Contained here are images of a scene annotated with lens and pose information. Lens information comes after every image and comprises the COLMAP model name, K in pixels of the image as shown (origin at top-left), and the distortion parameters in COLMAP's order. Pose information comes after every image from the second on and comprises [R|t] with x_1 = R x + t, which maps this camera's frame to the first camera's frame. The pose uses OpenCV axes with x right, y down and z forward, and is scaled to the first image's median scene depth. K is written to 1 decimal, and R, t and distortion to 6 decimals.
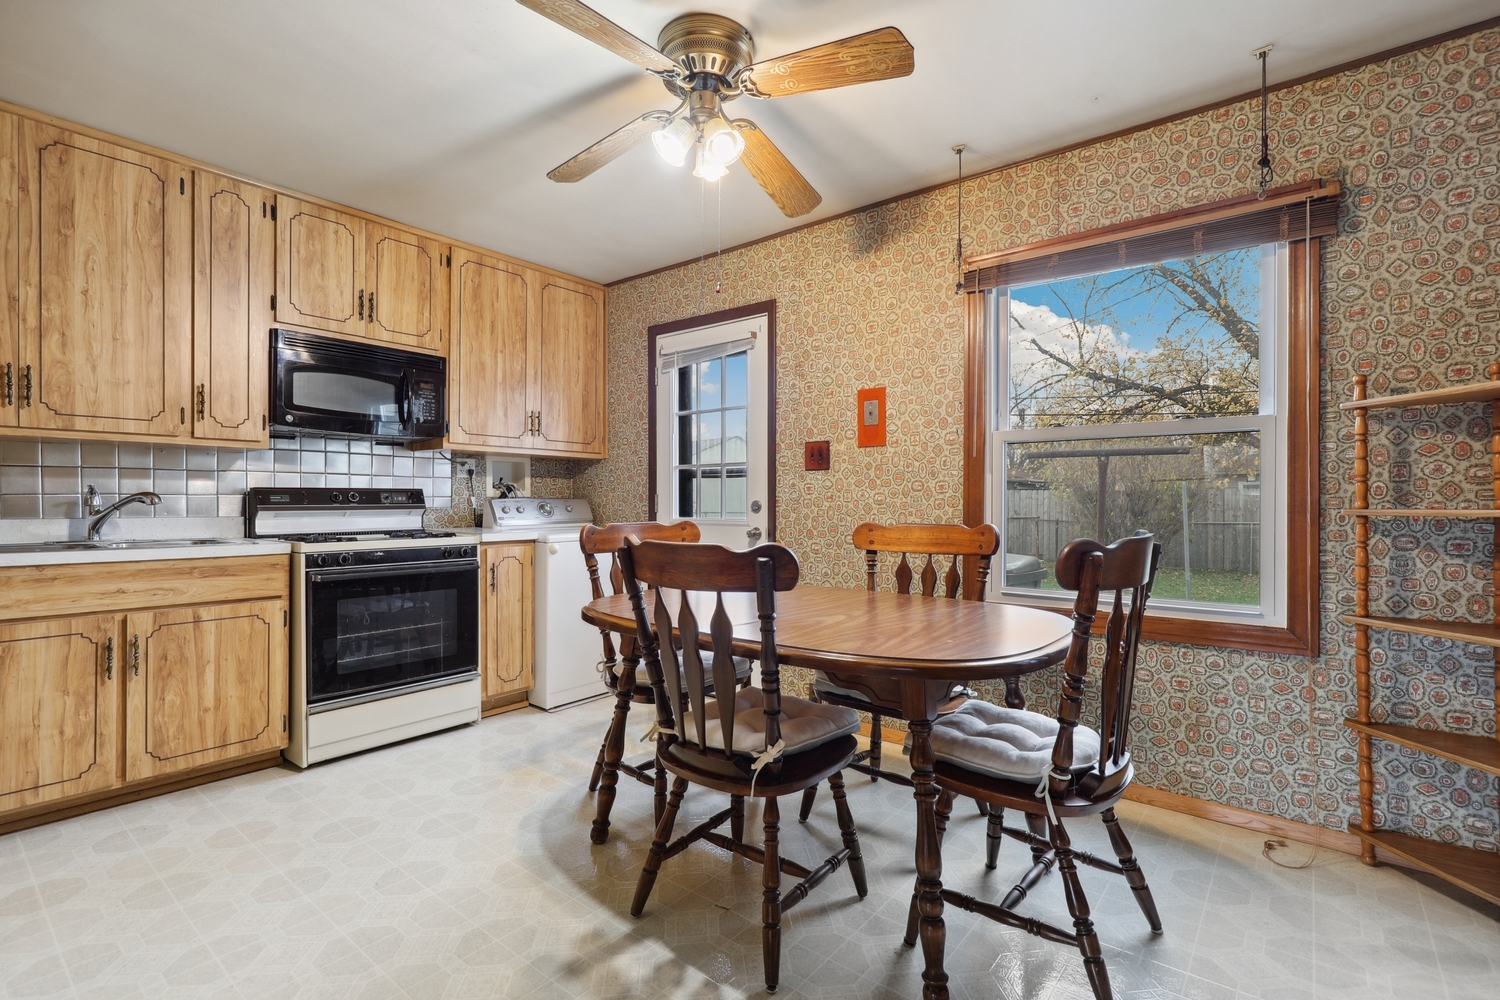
lens RADIAL K [[695.7, 0, 748.0], [0, 695.7, 502.6], [0, 0, 1]] dist [-0.000521, 0.000524]
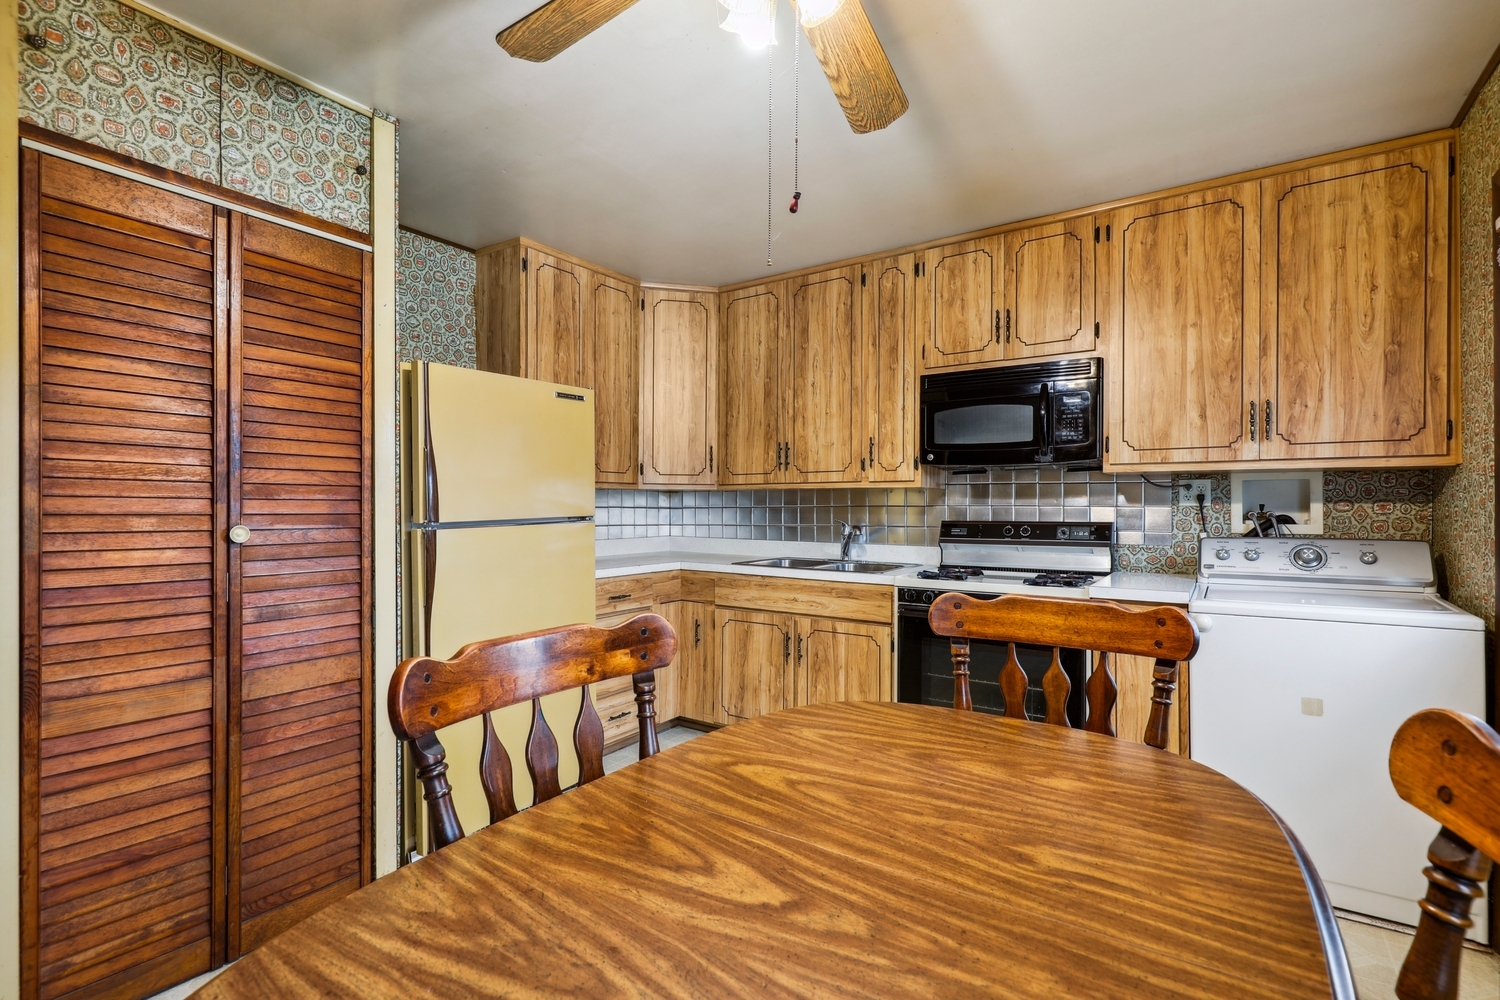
lens RADIAL K [[695.7, 0, 747.9], [0, 695.7, 503.1], [0, 0, 1]] dist [-0.000521, 0.000524]
pose [[0.081750, -0.006549, -0.996631, 0.356615], [-0.002821, 0.999973, -0.006803, -0.041634], [0.996649, 0.003367, 0.081729, 0.609500]]
